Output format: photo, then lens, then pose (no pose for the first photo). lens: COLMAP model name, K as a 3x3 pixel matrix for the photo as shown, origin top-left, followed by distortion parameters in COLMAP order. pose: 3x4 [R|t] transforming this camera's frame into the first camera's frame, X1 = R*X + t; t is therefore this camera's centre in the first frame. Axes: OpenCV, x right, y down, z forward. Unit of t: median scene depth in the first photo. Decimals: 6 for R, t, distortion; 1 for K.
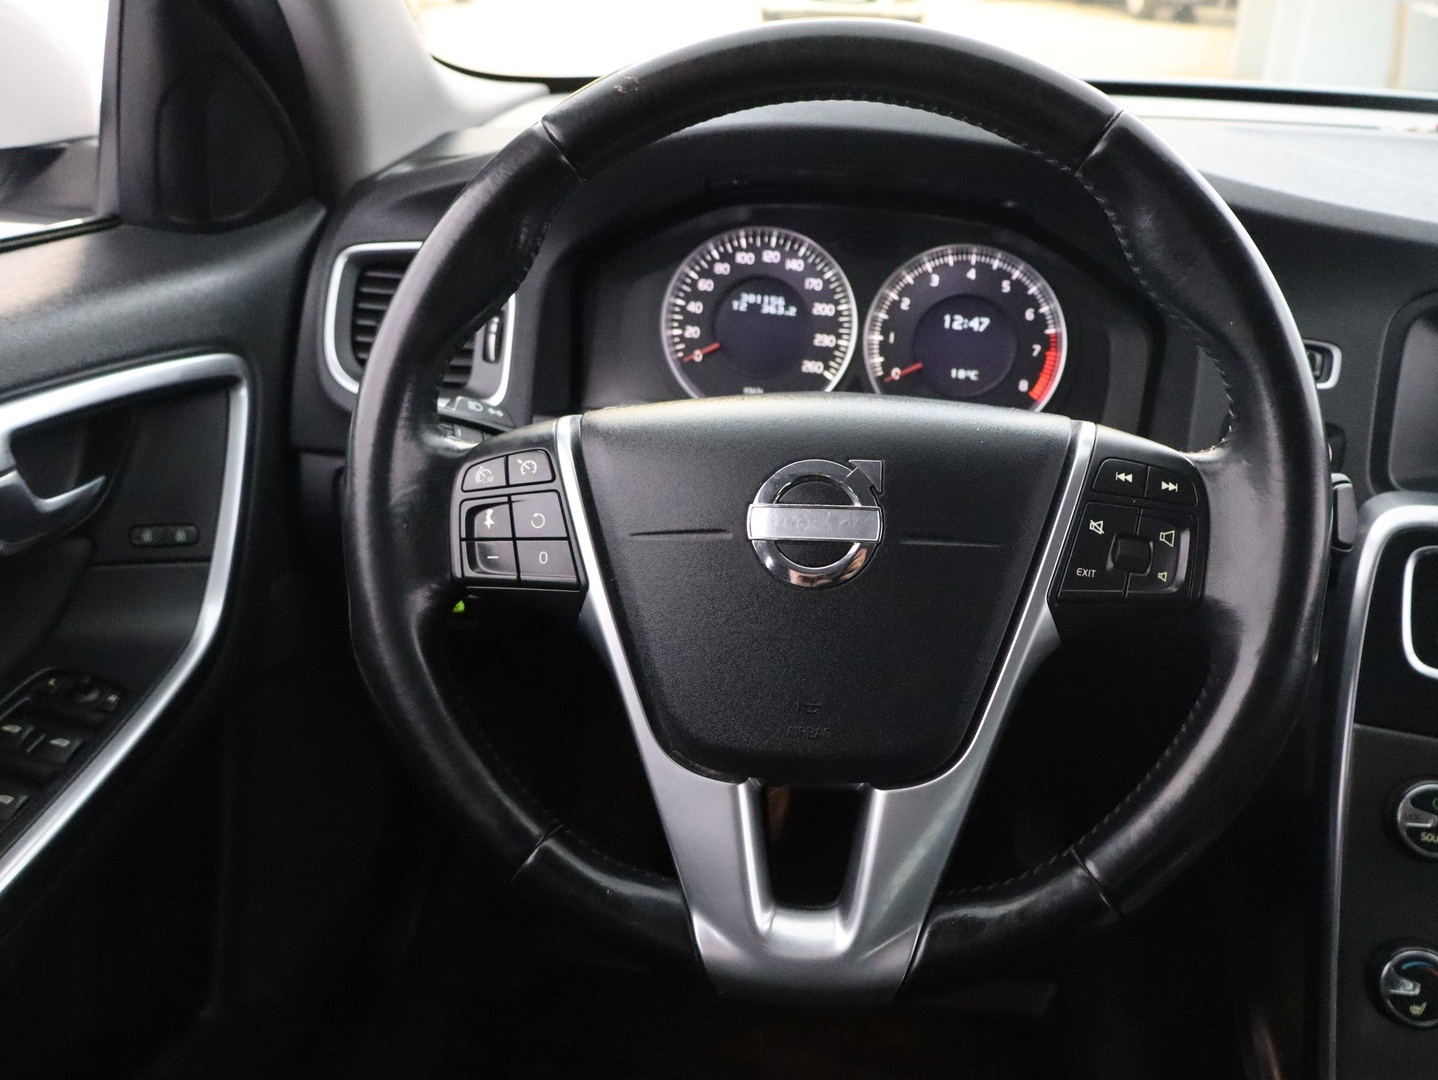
lens RADIAL K [[1155.3, 0, 718.9], [0, 1155.3, 531.2], [0, 0, 1]] dist [-0.044580, -0.005025]
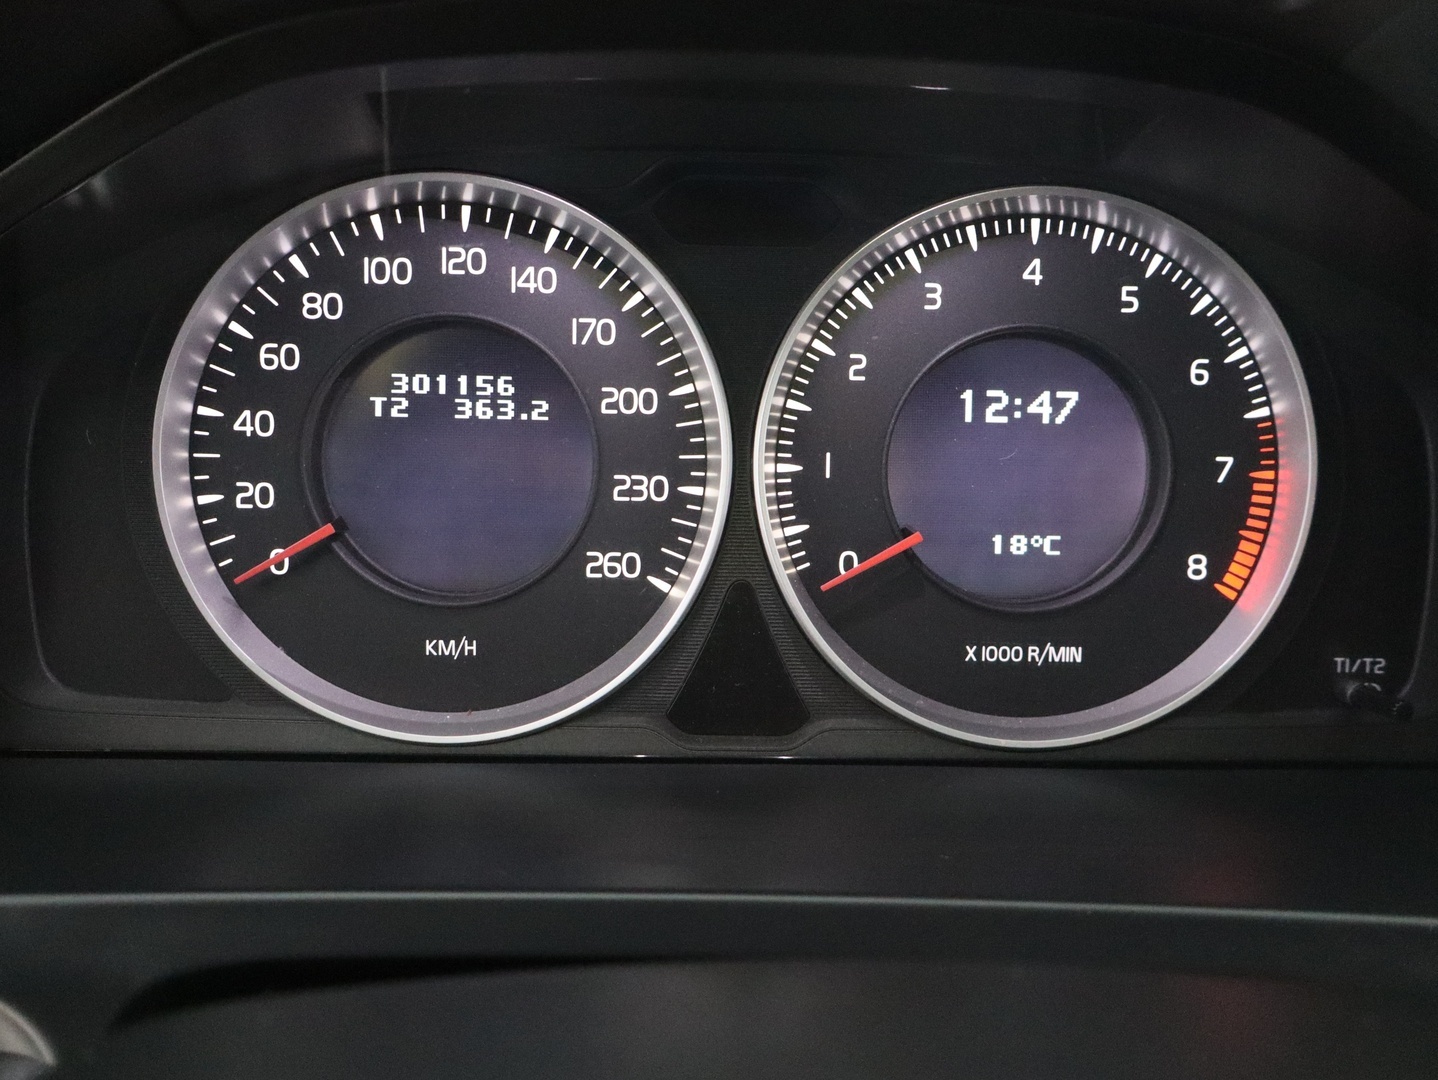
lens RADIAL K [[1155.3, 0, 720.3], [0, 1155.3, 540.6], [0, 0, 1]] dist [-0.044580, -0.005025]
pose [[0.987558, -0.091972, 0.127557, 0.069793], [0.096559, 0.994868, -0.030247, -0.136682], [-0.124121, 0.042187, 0.991370, 0.650714]]
